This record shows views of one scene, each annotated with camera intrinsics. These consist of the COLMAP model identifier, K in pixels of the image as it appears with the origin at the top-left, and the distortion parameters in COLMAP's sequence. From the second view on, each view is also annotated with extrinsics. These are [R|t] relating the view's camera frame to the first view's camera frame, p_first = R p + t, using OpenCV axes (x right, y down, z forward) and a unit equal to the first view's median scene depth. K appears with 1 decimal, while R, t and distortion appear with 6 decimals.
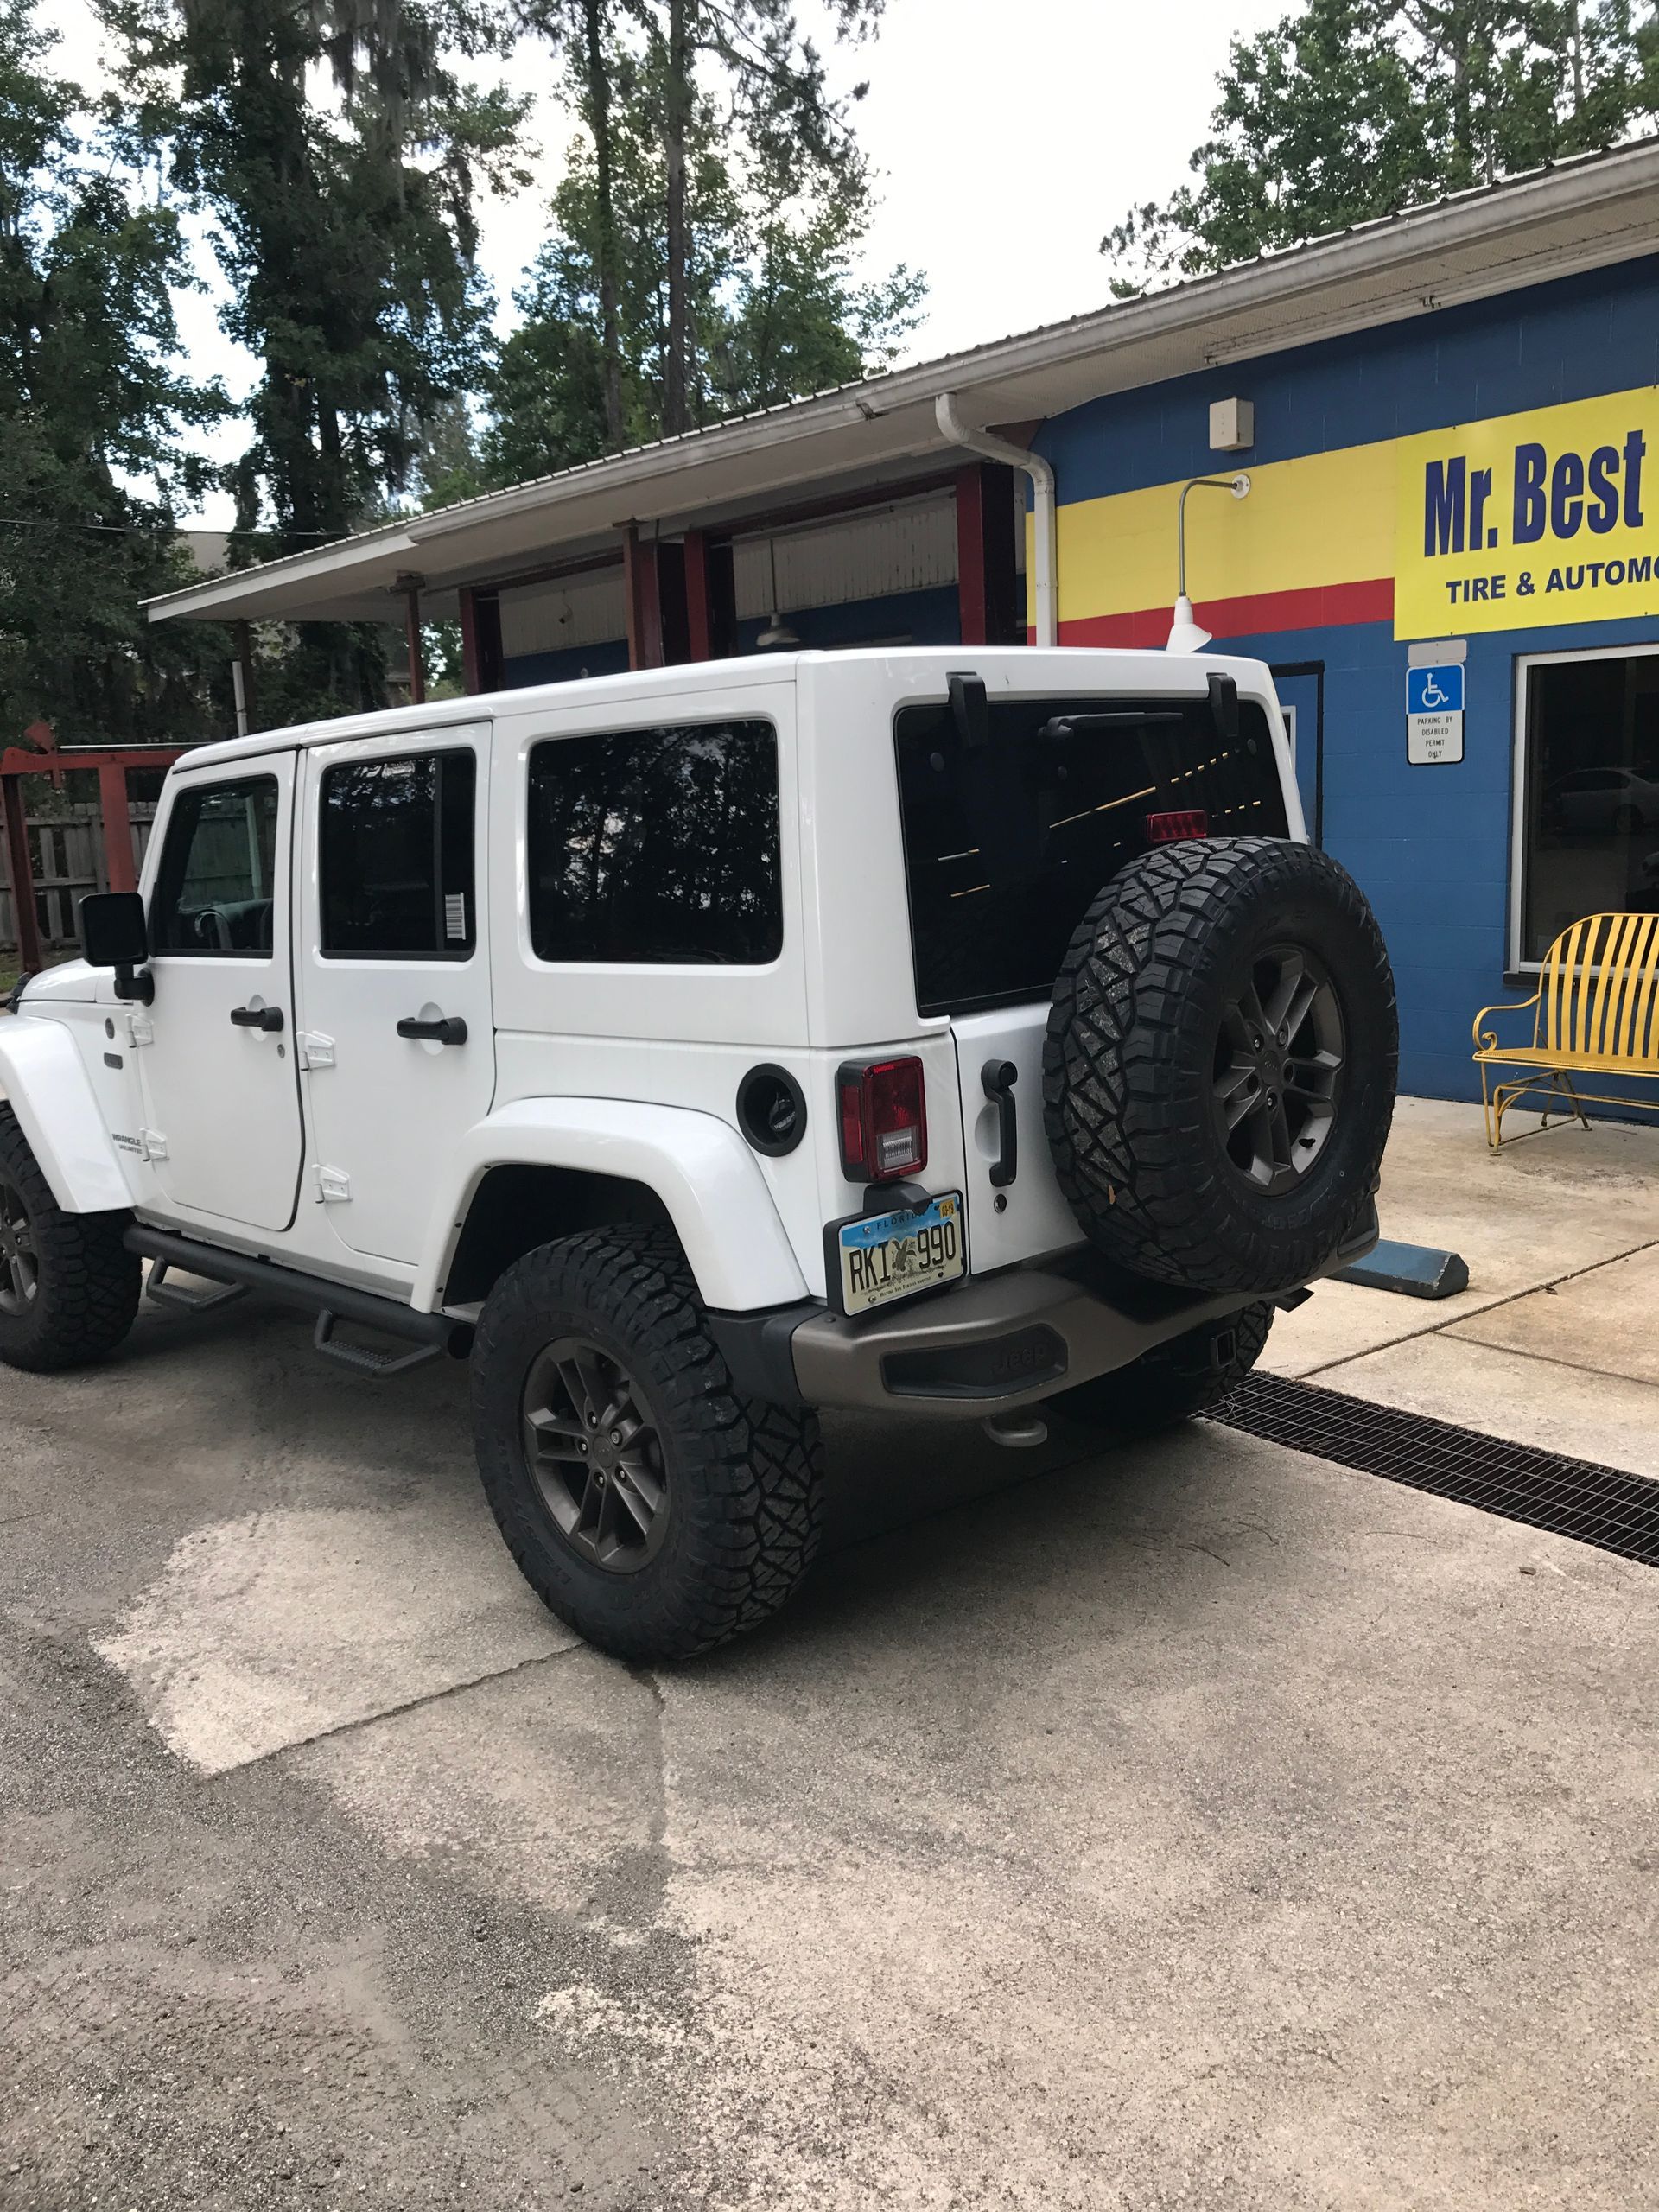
lens RADIAL K [[1791.1, 0, 827.7], [0, 1791.1, 1100.8], [0, 0, 1]] dist [0.034447, -0.043671]
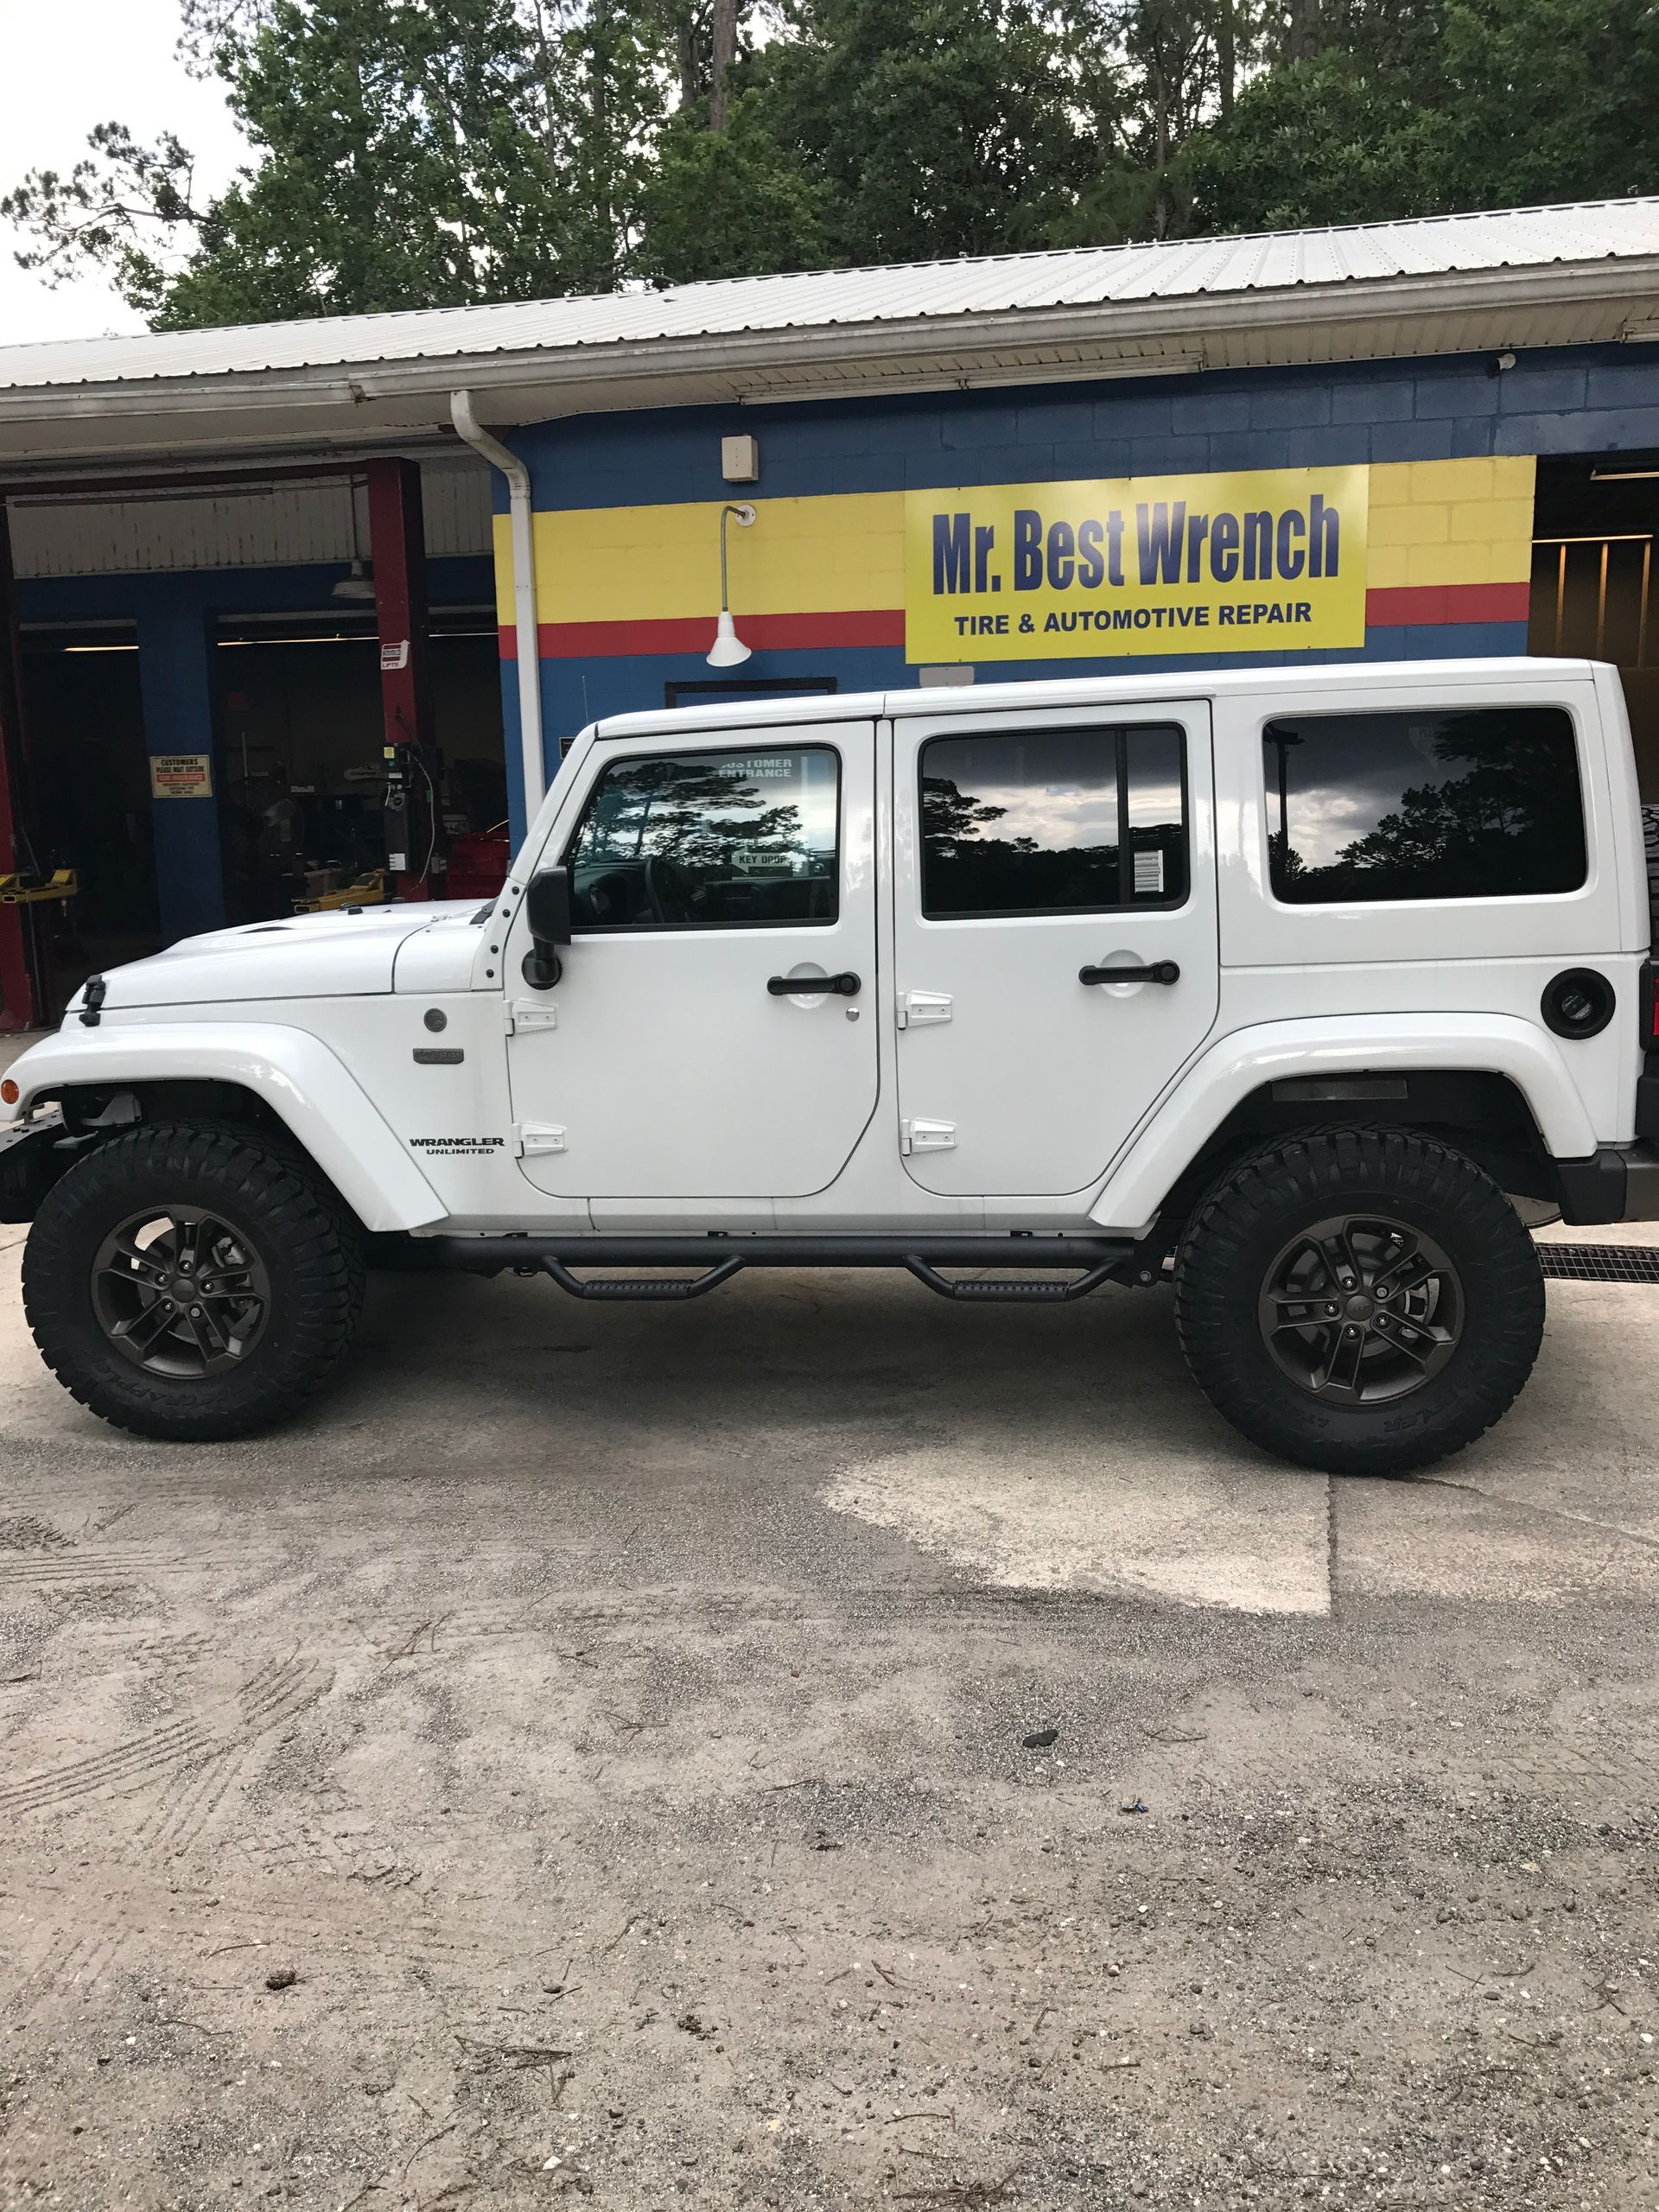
lens RADIAL K [[1791.1, 0, 809.3], [0, 1791.1, 1104.4], [0, 0, 1]] dist [0.034447, -0.043671]
pose [[0.800759, -0.089312, 0.592290, -0.905734], [0.091913, 0.995432, 0.025838, -0.005397], [-0.591892, 0.033749, 0.805310, 0.189618]]
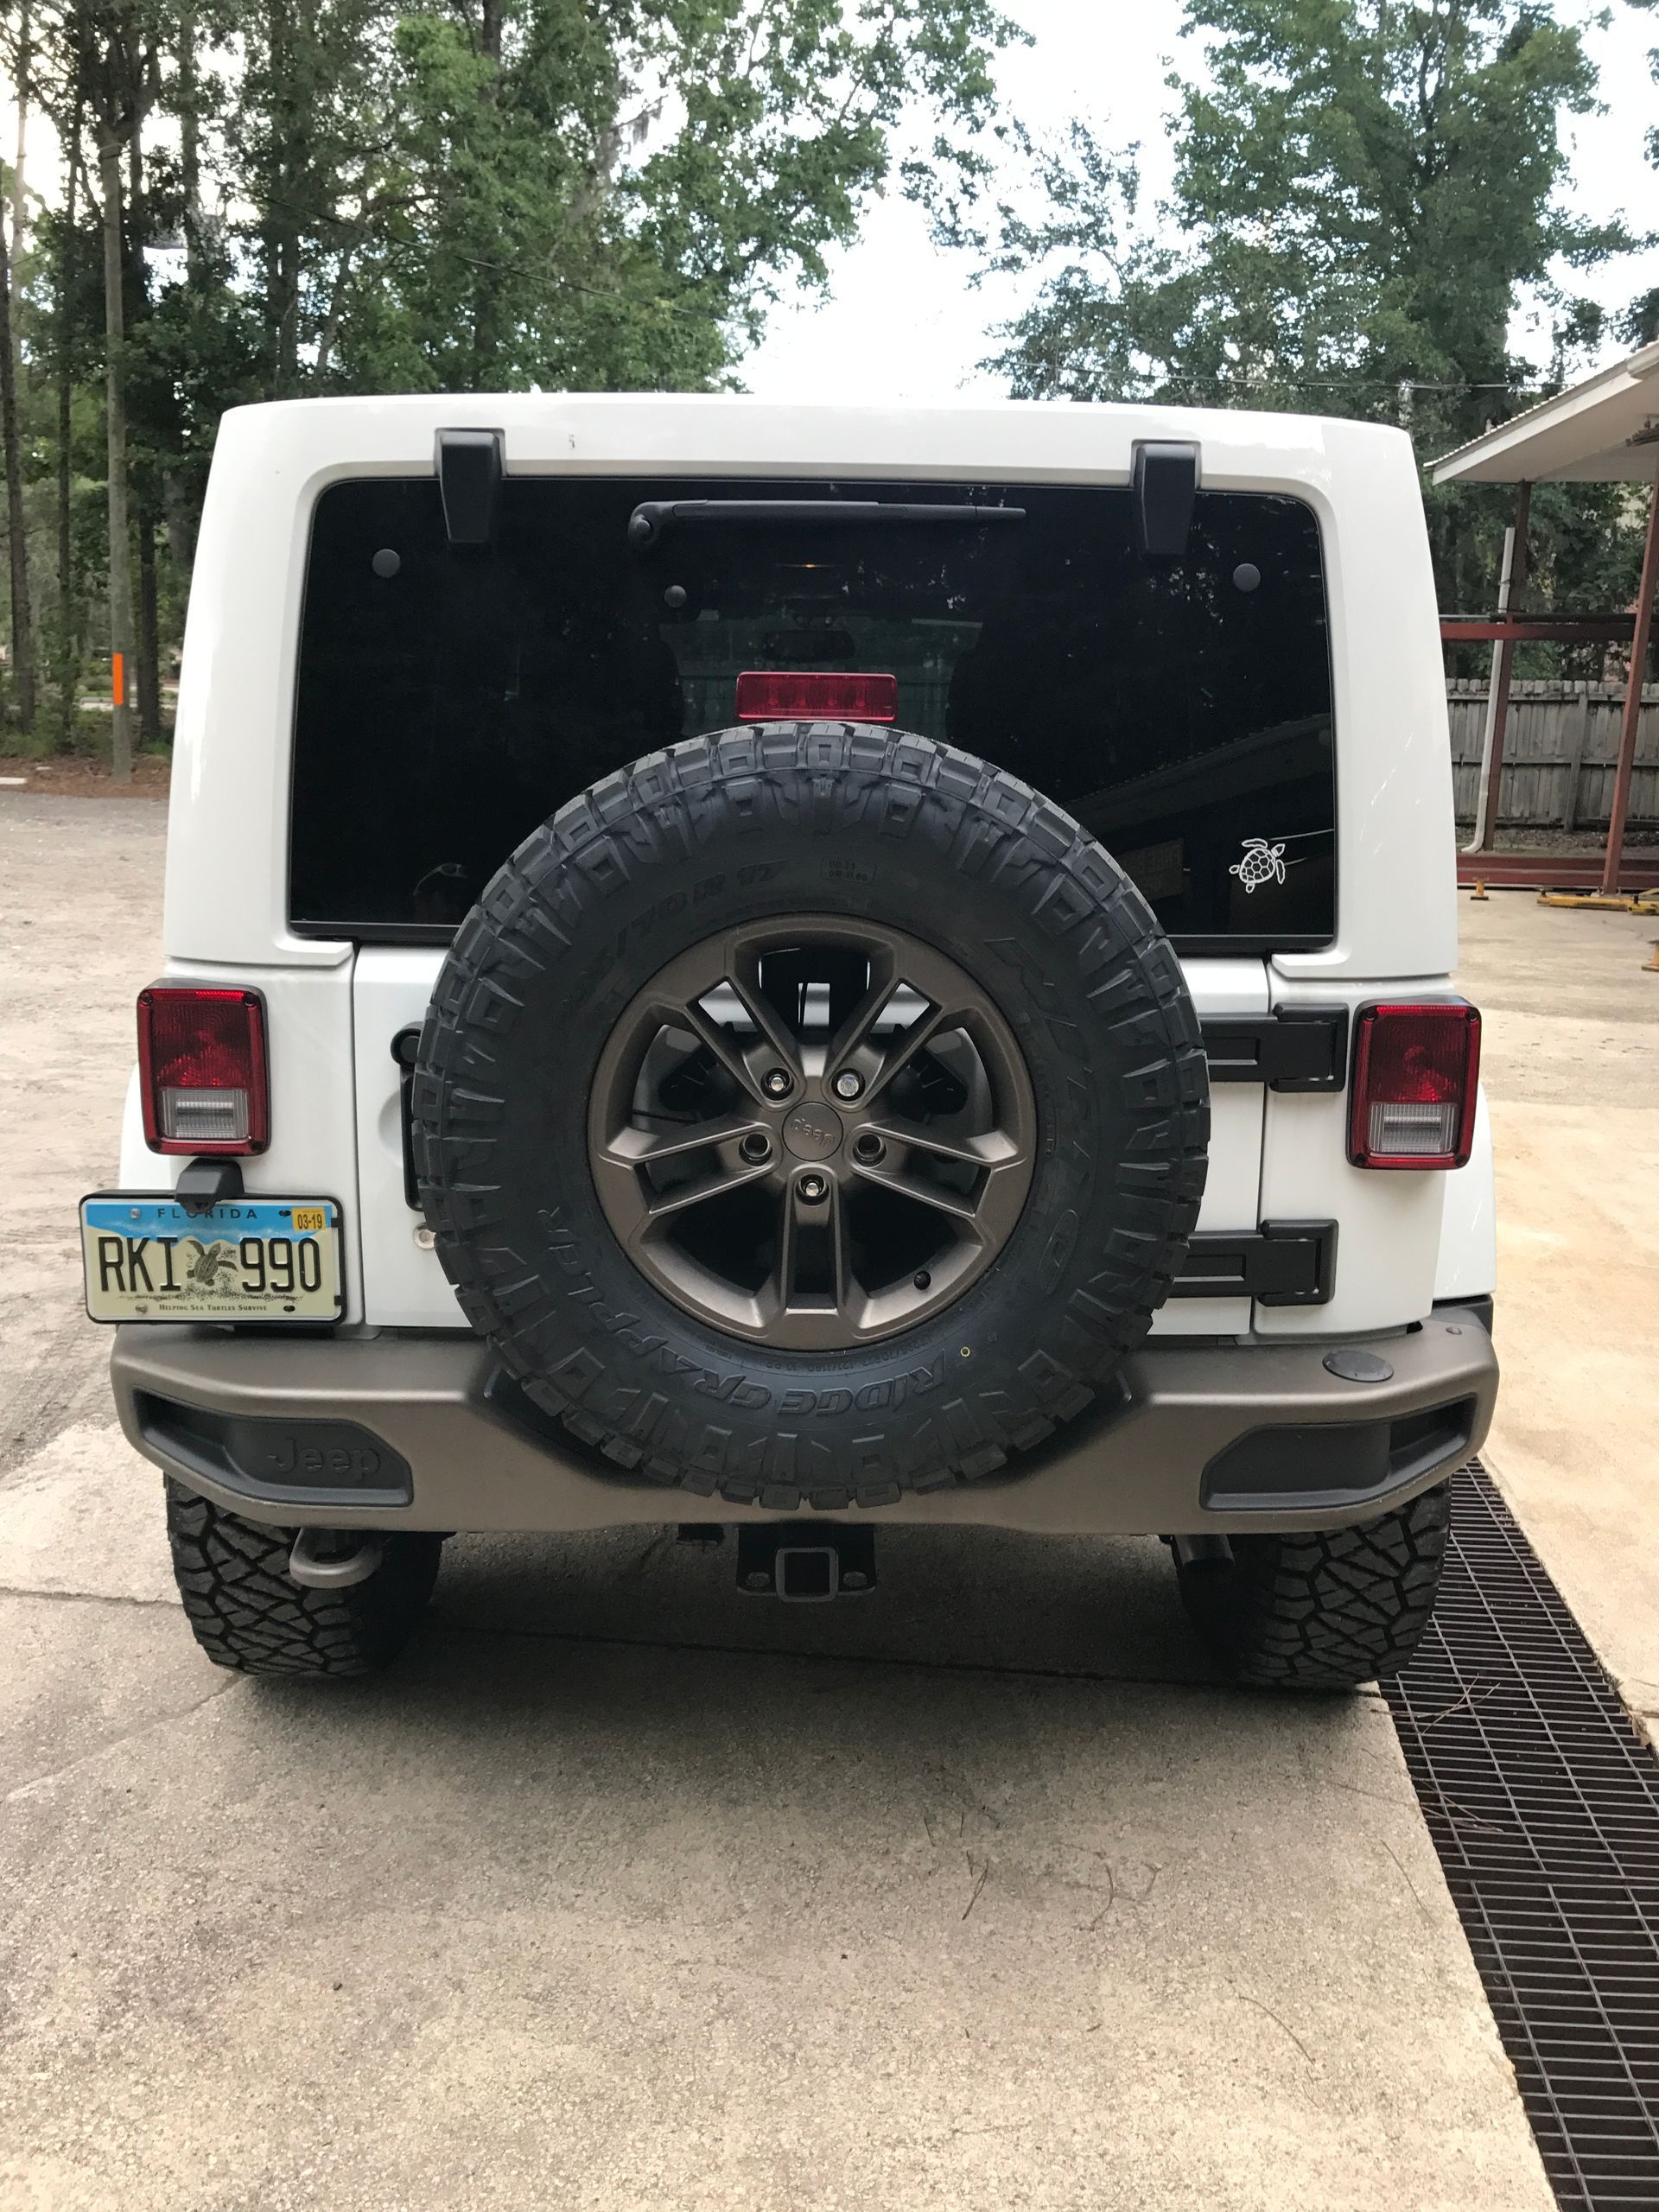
lens RADIAL K [[1791.1, 0, 829.9], [0, 1791.1, 1105.3], [0, 0, 1]] dist [0.034447, -0.043671]
pose [[0.715099, 0.212736, -0.665865, 0.475304], [-0.169264, 0.976915, 0.130334, -0.077352], [0.678221, 0.019505, 0.734600, 0.443892]]
